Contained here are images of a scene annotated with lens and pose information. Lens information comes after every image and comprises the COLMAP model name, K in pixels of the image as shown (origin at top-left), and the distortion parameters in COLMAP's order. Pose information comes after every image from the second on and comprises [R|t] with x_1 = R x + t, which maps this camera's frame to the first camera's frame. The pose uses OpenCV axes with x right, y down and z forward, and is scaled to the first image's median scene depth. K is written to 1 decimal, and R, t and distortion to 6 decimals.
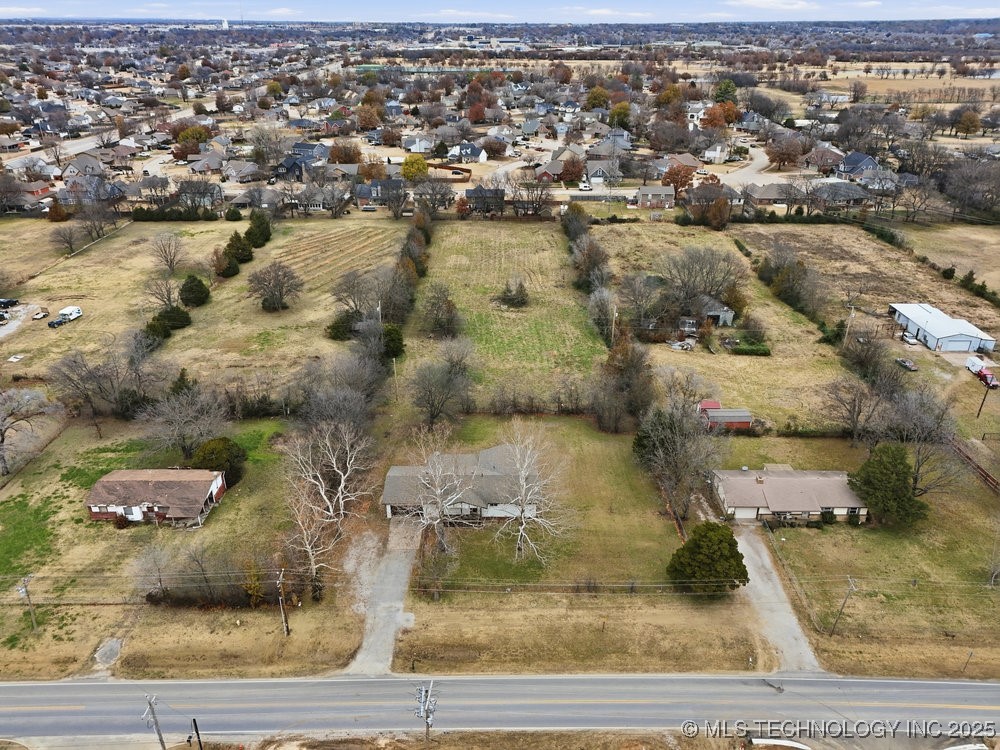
lens RADIAL K [[733.0, 0, 500.0], [0, 733.0, 375.0], [0, 0, 1]] dist [0.070399, -0.053883]
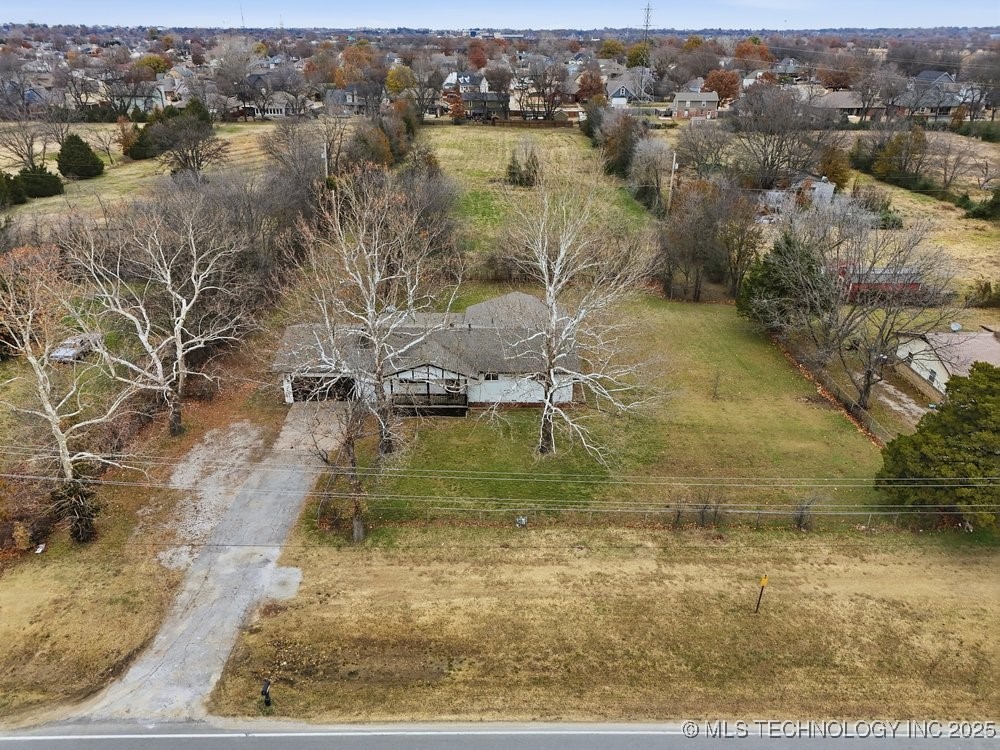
lens RADIAL K [[733.0, 0, 500.0], [0, 733.0, 375.0], [0, 0, 1]] dist [0.070399, -0.053883]
pose [[0.999983, 0.005252, -0.002479, -0.001211], [-0.005291, 0.999855, -0.016178, 0.212076], [0.002394, 0.016191, 0.999866, 0.558304]]
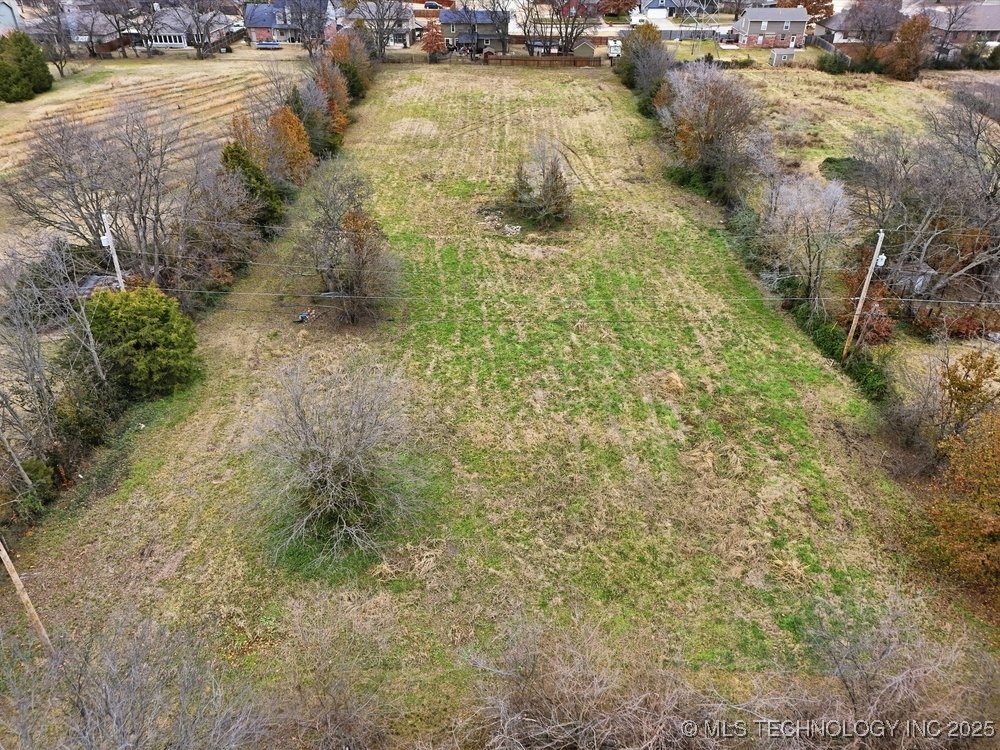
lens RADIAL K [[733.0, 0, 500.0], [0, 733.0, 375.0], [0, 0, 1]] dist [0.070399, -0.053883]
pose [[0.999995, 0.001895, 0.002634, -0.004623], [-0.002187, 0.993269, 0.115806, -0.121081], [-0.002397, -0.115811, 0.993268, 1.186313]]
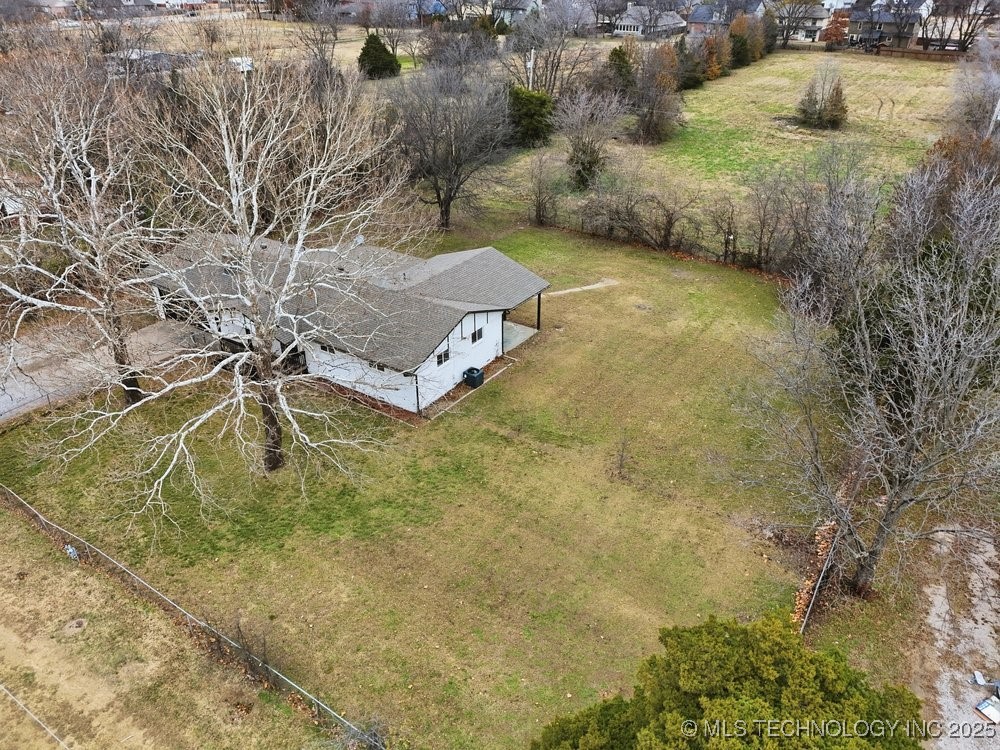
lens RADIAL K [[733.0, 0, 500.0], [0, 733.0, 375.0], [0, 0, 1]] dist [0.070399, -0.053883]
pose [[0.831888, 0.274063, -0.482548, 0.292810], [-0.243397, 0.961635, 0.126557, 0.138858], [0.498719, 0.012169, 0.866678, 0.824296]]
